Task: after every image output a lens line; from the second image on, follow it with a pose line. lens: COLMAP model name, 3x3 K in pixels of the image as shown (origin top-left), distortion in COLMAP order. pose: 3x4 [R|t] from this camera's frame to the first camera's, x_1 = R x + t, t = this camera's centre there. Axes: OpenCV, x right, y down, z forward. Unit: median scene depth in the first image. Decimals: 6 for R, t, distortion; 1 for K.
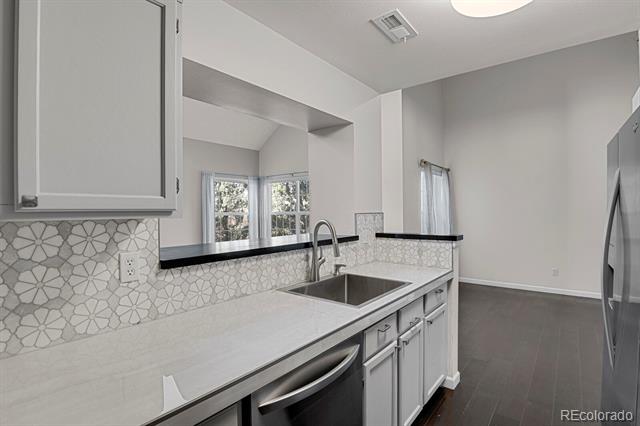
lens RADIAL K [[311.8, 0, 319.5], [0, 311.8, 211.0], [0, 0, 1]] dist [-0.022320, -0.000156]
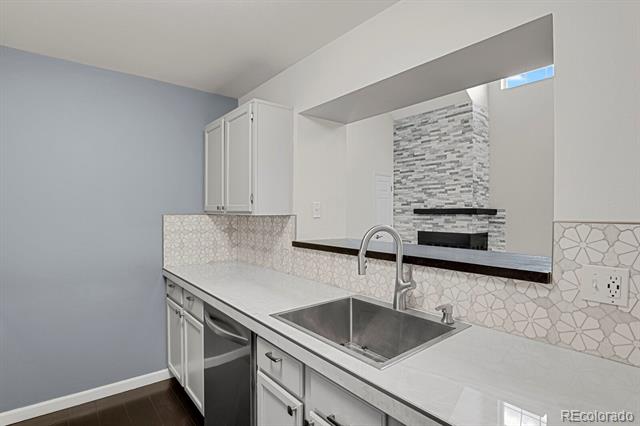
lens RADIAL K [[317.8, 0, 323.1], [0, 317.8, 215.1], [0, 0, 1]] dist [-0.025381, -0.001466]
pose [[-0.193813, 0.009475, -0.980993, 0.734285], [-0.010286, 0.999879, 0.011690, -0.001763], [0.980985, 0.012356, -0.193692, 0.953745]]
